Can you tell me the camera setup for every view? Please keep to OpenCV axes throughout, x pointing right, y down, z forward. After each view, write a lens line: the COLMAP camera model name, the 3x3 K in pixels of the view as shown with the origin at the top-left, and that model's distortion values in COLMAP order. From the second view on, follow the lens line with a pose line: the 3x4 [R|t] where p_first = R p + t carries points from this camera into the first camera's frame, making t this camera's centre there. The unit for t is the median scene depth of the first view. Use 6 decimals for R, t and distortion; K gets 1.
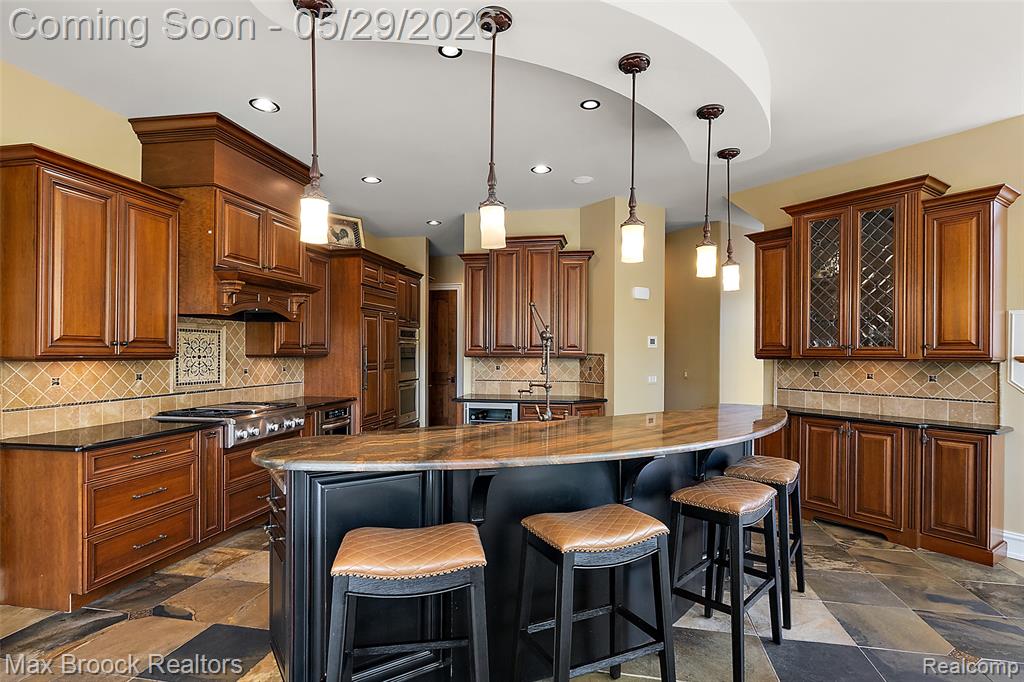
lens RADIAL K [[513.7, 0, 513.0], [0, 513.7, 352.2], [0, 0, 1]] dist [-0.000278, -0.000044]
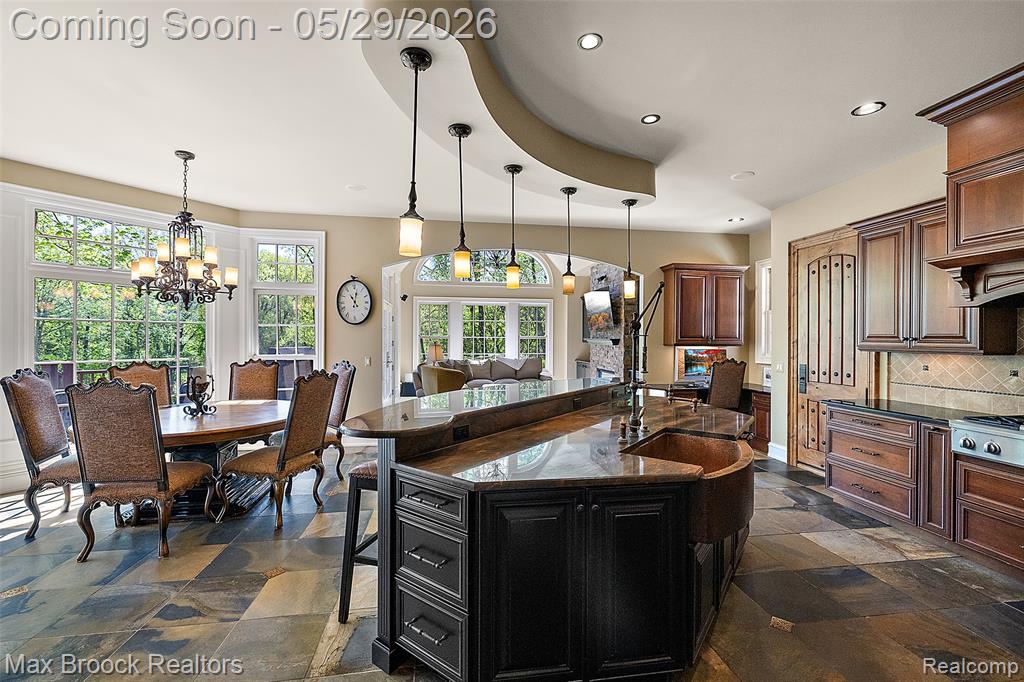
lens RADIAL K [[434.9, 0, 509.7], [0, 434.9, 337.0], [0, 0, 1]] dist [0.003813, 0.000198]
pose [[-0.934685, -0.011952, -0.355277, 0.525993], [-0.012254, 0.999924, -0.001400, -0.008071], [0.355267, 0.003045, -0.934760, 1.645155]]
